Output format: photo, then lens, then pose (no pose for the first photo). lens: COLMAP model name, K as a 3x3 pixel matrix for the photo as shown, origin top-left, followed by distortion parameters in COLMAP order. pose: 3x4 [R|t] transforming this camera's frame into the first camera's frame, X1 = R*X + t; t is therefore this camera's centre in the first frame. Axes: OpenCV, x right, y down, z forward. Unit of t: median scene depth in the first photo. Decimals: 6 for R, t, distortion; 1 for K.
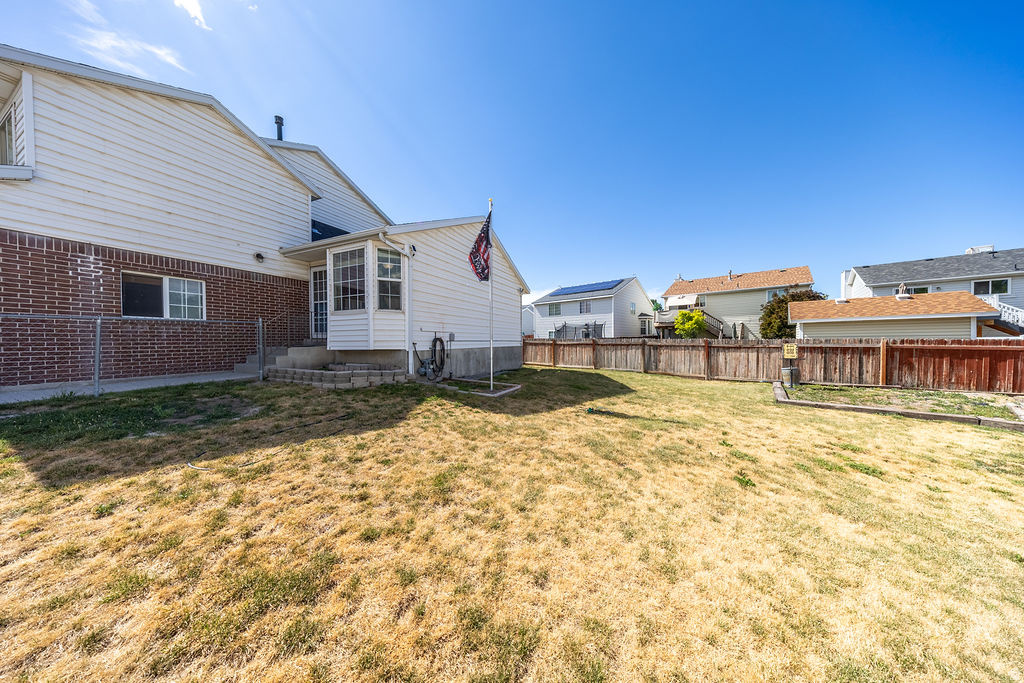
lens RADIAL K [[300.6, 0, 512.0], [0, 300.6, 341.5], [0, 0, 1]] dist [-0.006164, 0.000011]
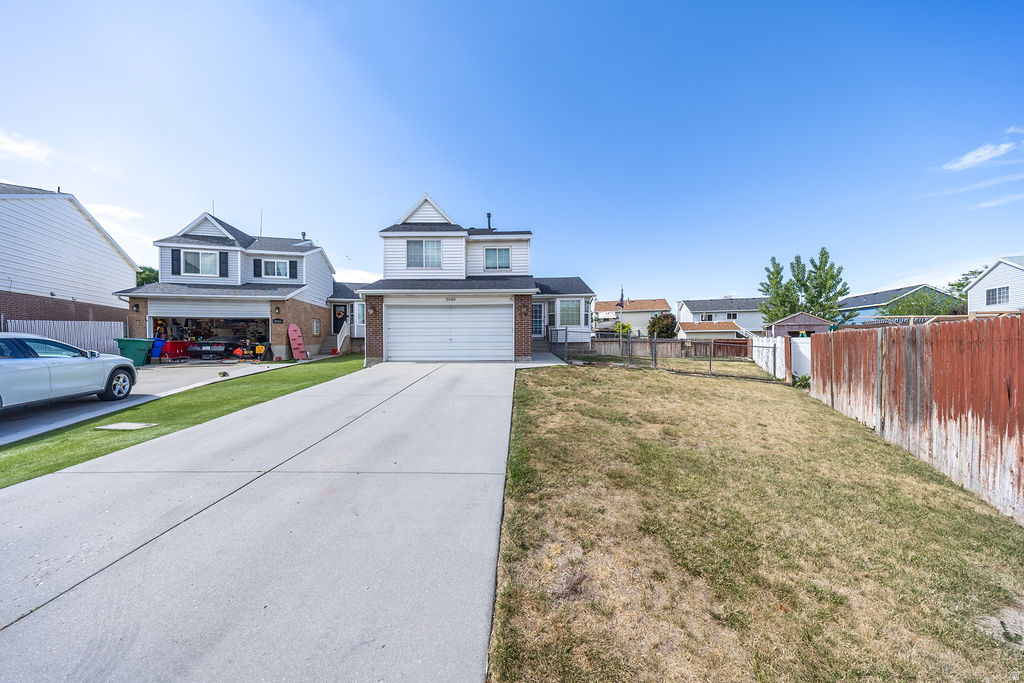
lens RADIAL K [[300.6, 0, 512.0], [0, 300.6, 341.5], [0, 0, 1]] dist [-0.006164, 0.000011]
pose [[0.915032, 0.001108, 0.403380, -1.008732], [-0.001834, 0.999997, 0.001414, 0.009912], [-0.403377, -0.002034, 0.915032, -0.496389]]
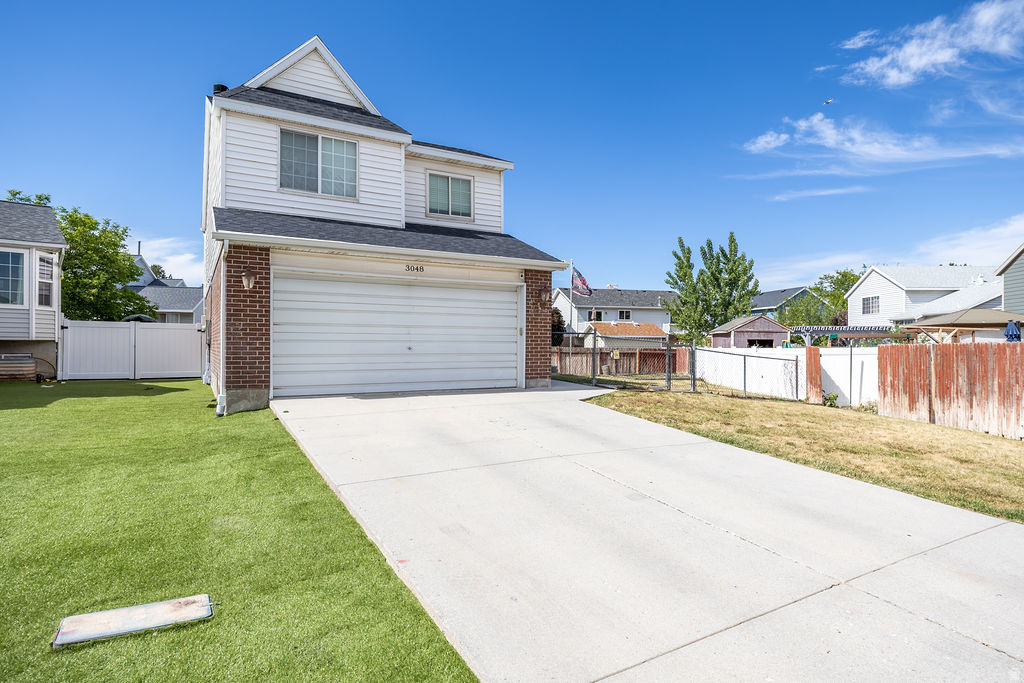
lens RADIAL K [[557.7, 0, 512.0], [0, 557.7, 341.5], [0, 0, 1]] dist [-0.004790, -0.000451]
pose [[0.569281, 0.016539, 0.821977, -1.382514], [-0.004927, 0.999848, -0.016706, 0.008342], [-0.822128, 0.005461, 0.569276, -0.218760]]
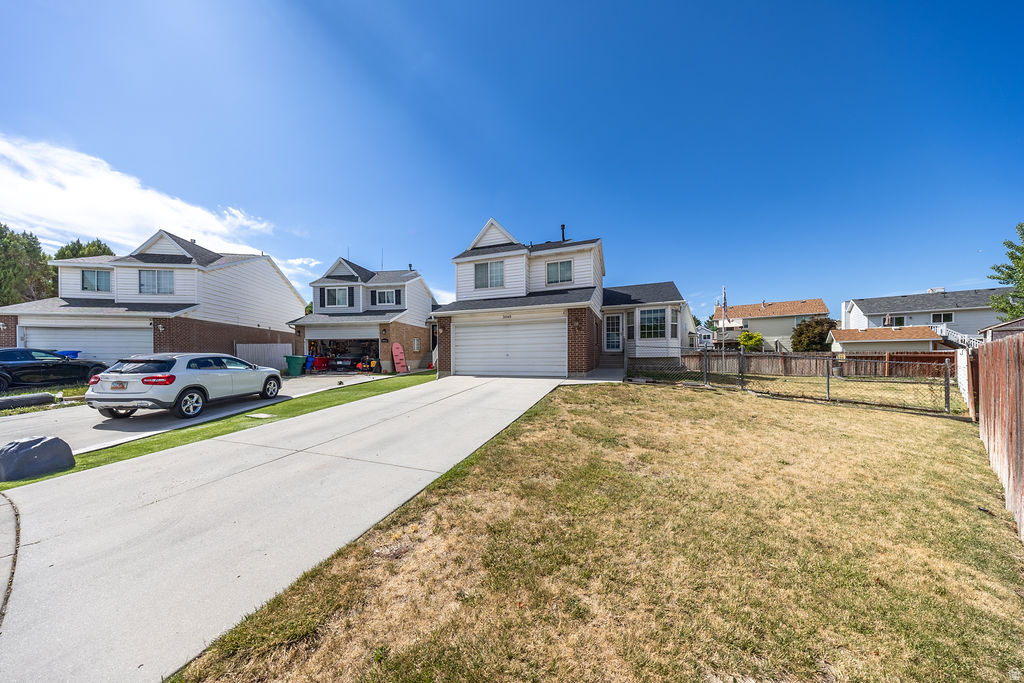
lens RADIAL K [[312.7, 0, 513.8], [0, 312.7, 356.8], [0, 0, 1]] dist [-0.004845, -0.000059]
pose [[0.997930, -0.003319, 0.064226, -0.869412], [0.003092, 0.999989, 0.003647, 0.006926], [-0.064237, -0.003441, 0.997929, -0.569339]]
